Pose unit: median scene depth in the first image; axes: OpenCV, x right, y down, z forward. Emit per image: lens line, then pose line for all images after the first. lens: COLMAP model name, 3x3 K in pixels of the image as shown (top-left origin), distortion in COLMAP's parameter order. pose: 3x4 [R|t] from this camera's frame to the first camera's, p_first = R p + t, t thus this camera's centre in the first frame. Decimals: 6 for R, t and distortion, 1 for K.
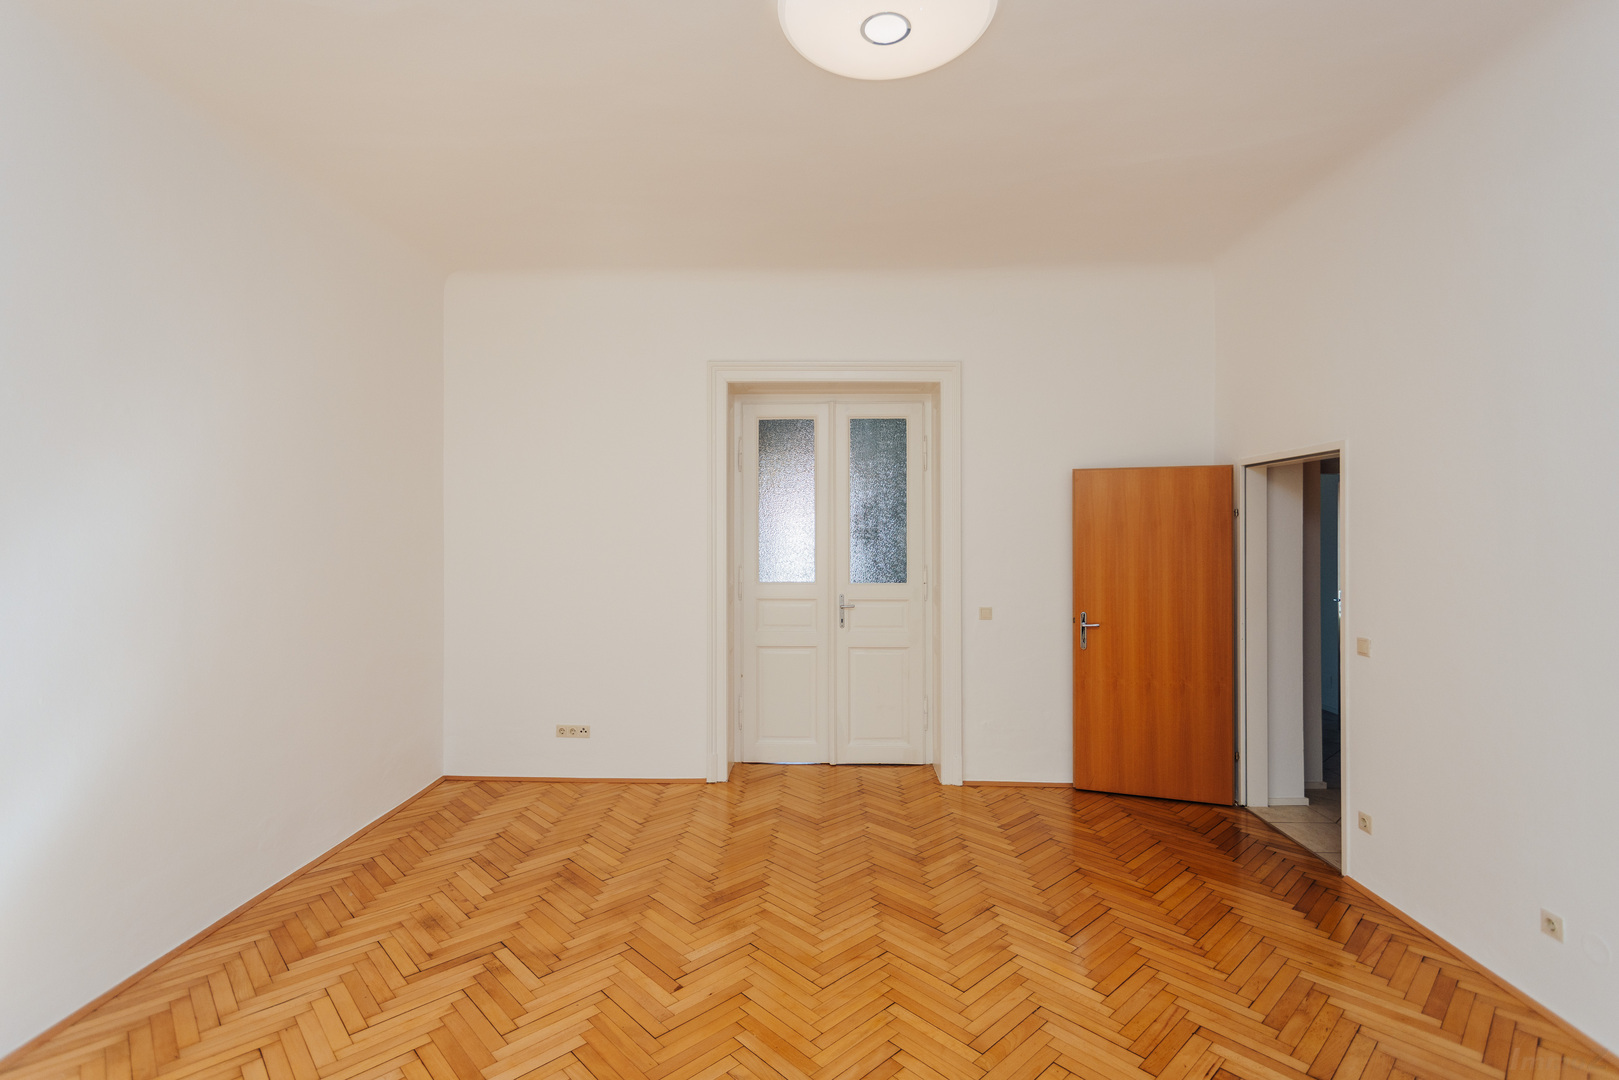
lens RADIAL K [[734.1, 0, 838.7], [0, 734.1, 531.9], [0, 0, 1]] dist [0.001691, 0.000398]
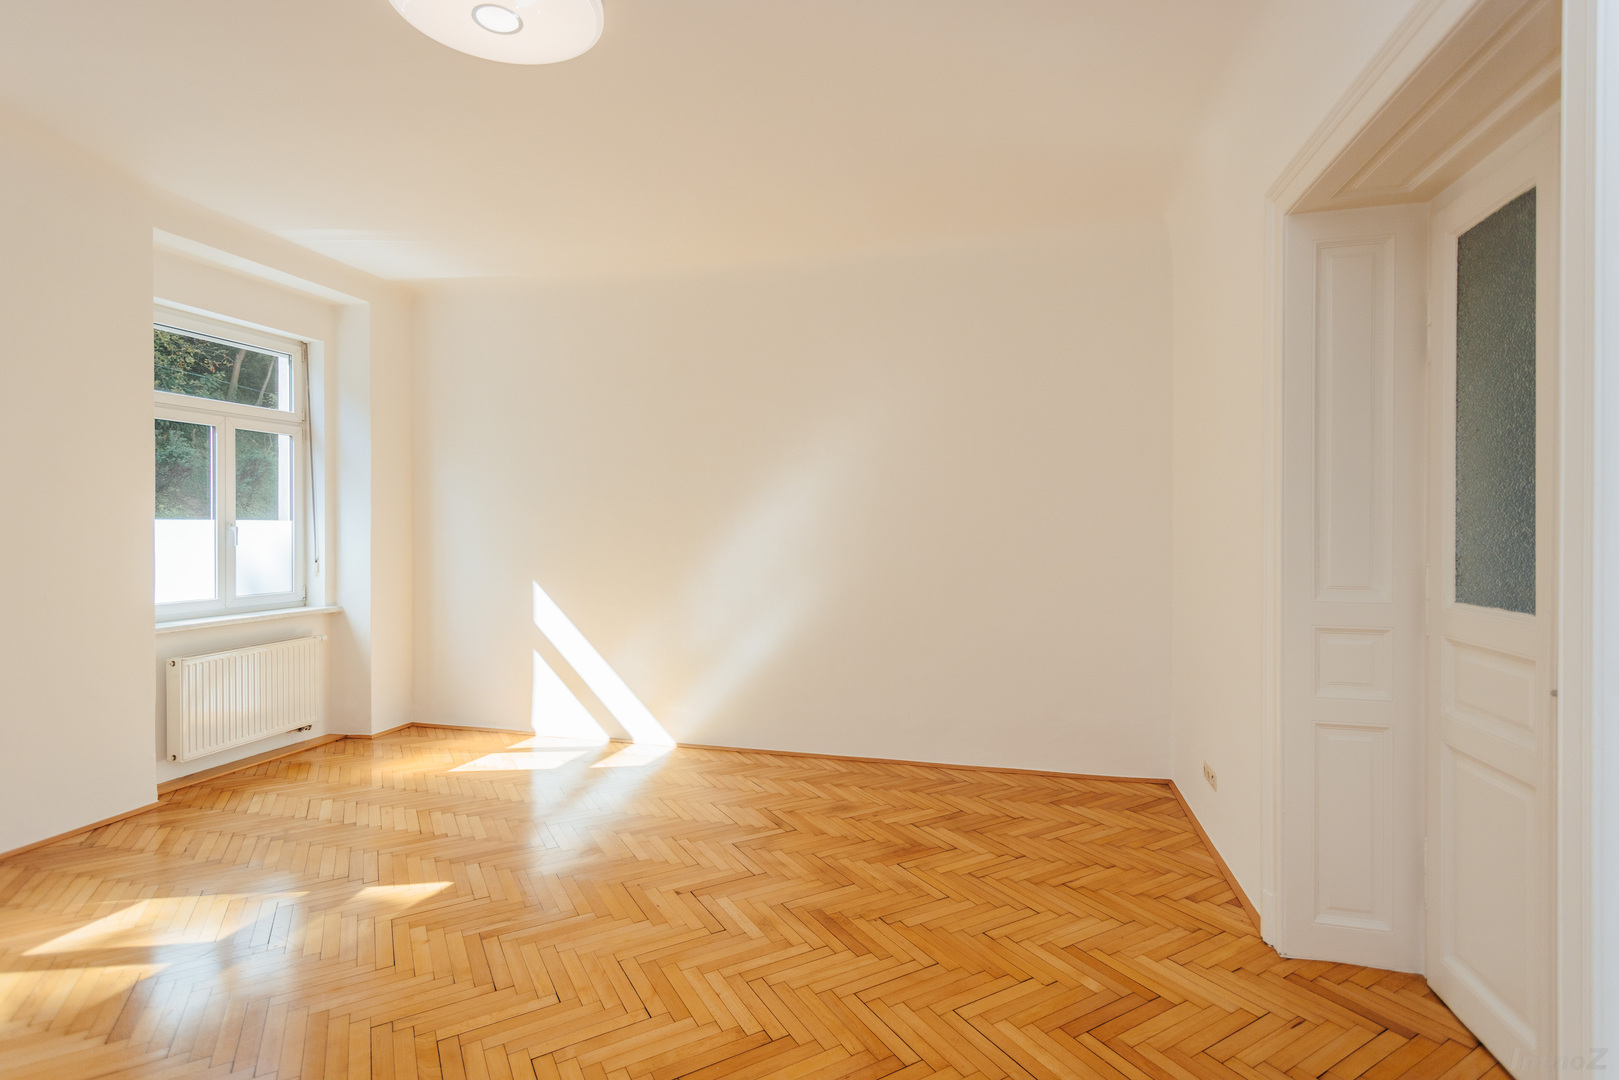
lens RADIAL K [[759.9, 0, 809.5], [0, 759.9, 540.0], [0, 0, 1]] dist [0.002035, 0.001095]
pose [[-0.245977, 0.014036, -0.969174, 0.719706], [0.003451, 0.999901, 0.013605, 0.031724], [0.969269, 0.000002, -0.246002, 1.198651]]
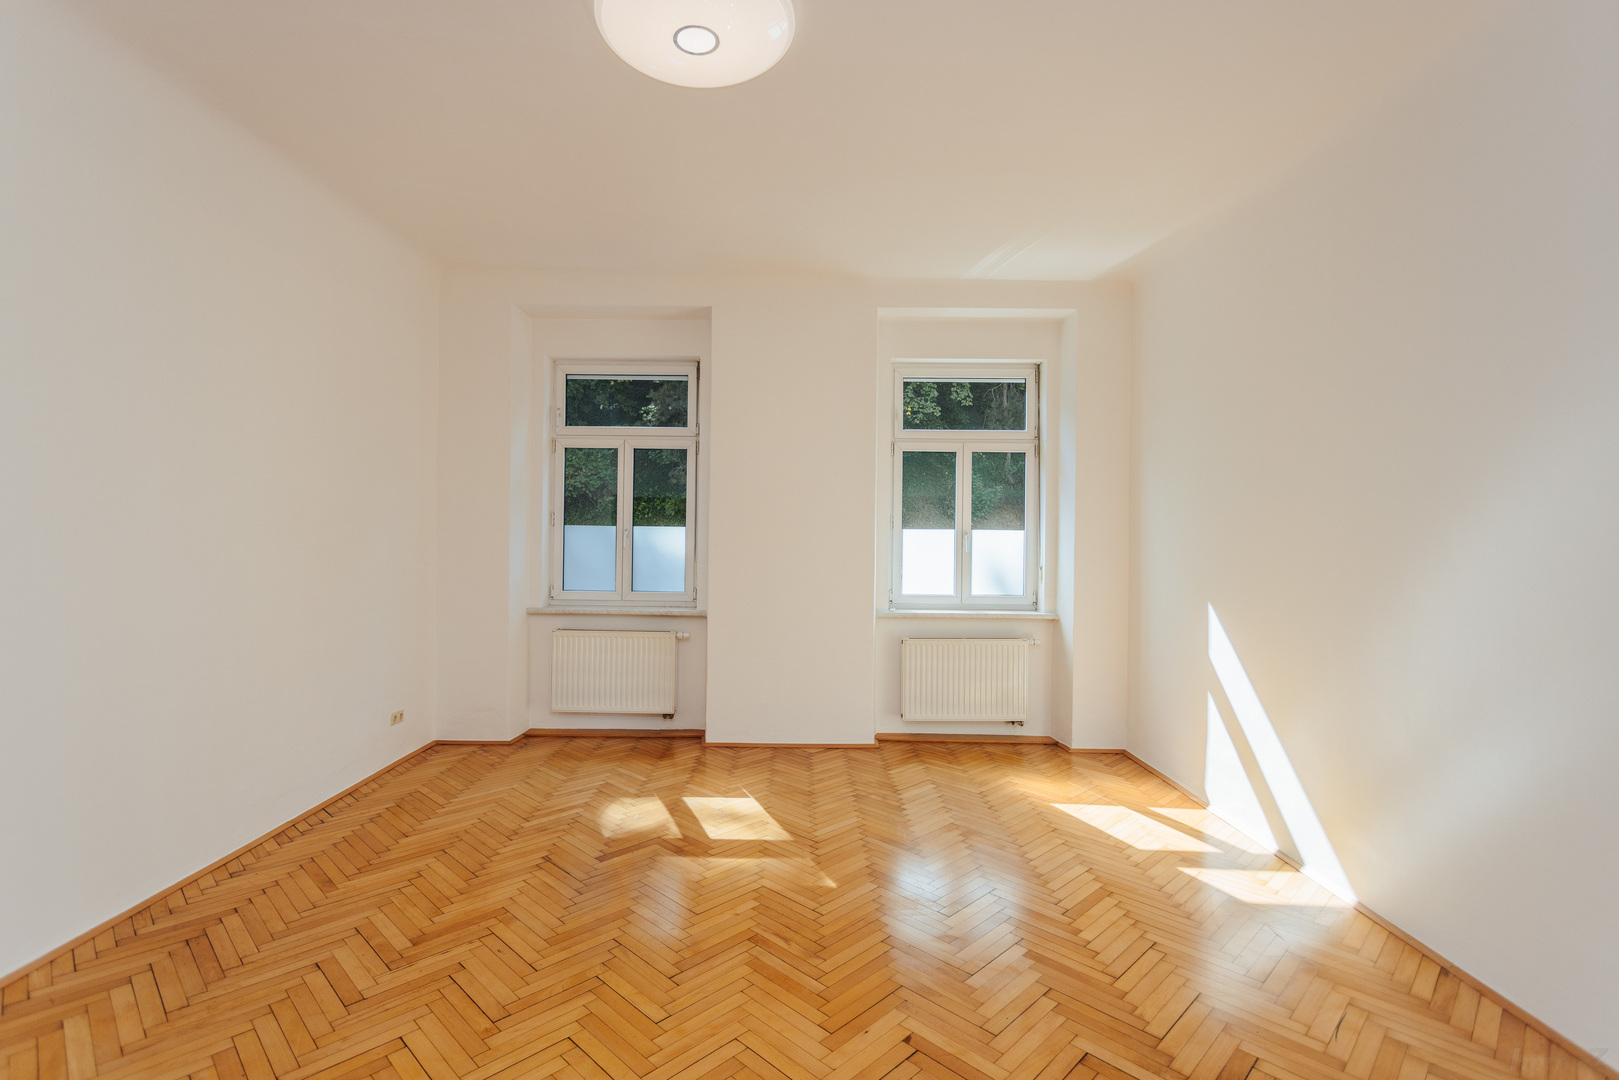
lens RADIAL K [[759.9, 0, 809.5], [0, 759.9, 540.0], [0, 0, 1]] dist [0.002035, 0.001095]
pose [[-0.999909, -0.013396, 0.001416, -0.079094], [-0.013401, 0.999905, -0.003082, 0.042918], [-0.001375, -0.003101, -0.999994, 1.488964]]
